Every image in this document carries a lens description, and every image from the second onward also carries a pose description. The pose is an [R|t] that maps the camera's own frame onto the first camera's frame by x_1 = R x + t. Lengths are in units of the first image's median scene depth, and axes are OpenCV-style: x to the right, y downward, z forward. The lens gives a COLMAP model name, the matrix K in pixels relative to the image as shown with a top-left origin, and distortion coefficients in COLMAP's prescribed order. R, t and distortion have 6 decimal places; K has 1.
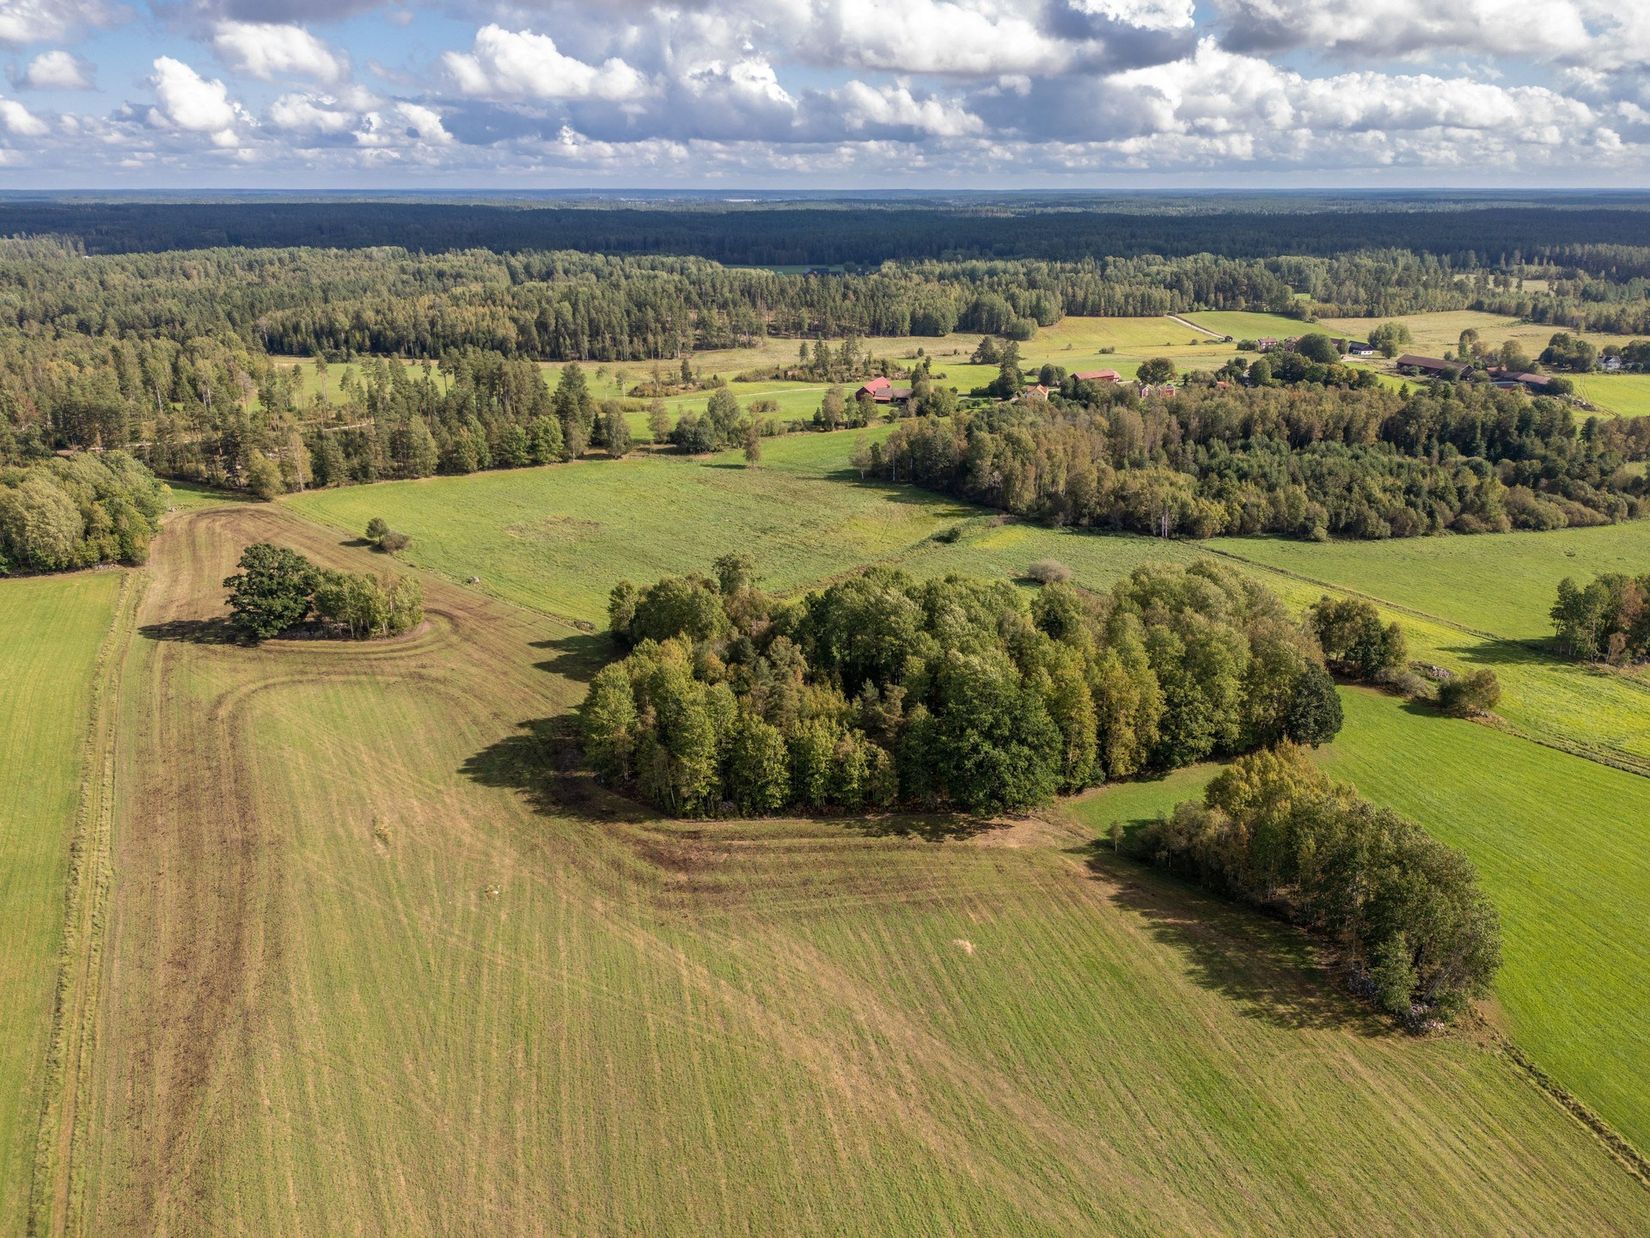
lens RADIAL K [[1185.7, 0, 825.0], [0, 1185.7, 619.0], [0, 0, 1]] dist [0.036657, -0.057639]
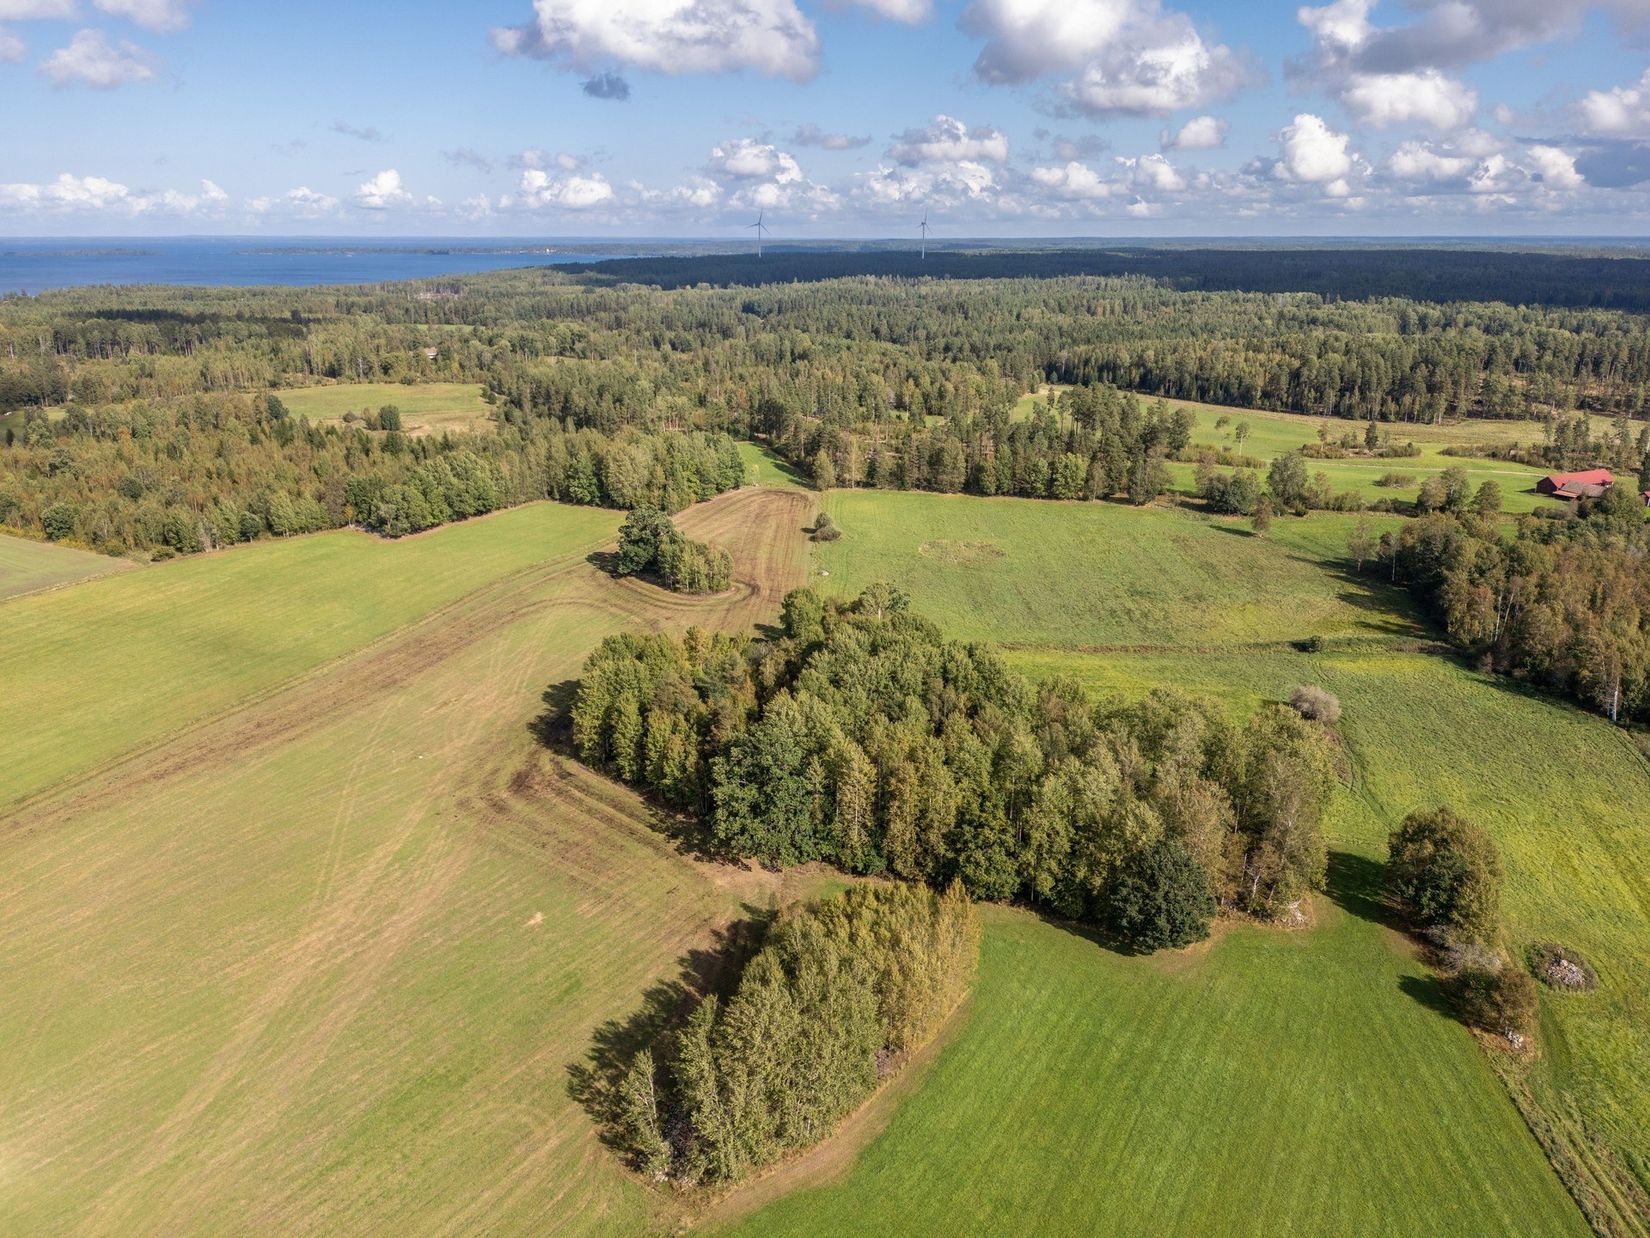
lens RADIAL K [[1185.7, 0, 825.0], [0, 1185.7, 619.0], [0, 0, 1]] dist [0.036657, -0.057639]
pose [[0.682464, 0.221001, -0.696707, 0.376987], [-0.245640, 0.967101, 0.066155, -0.048493], [0.688407, 0.125991, 0.714299, 0.138549]]
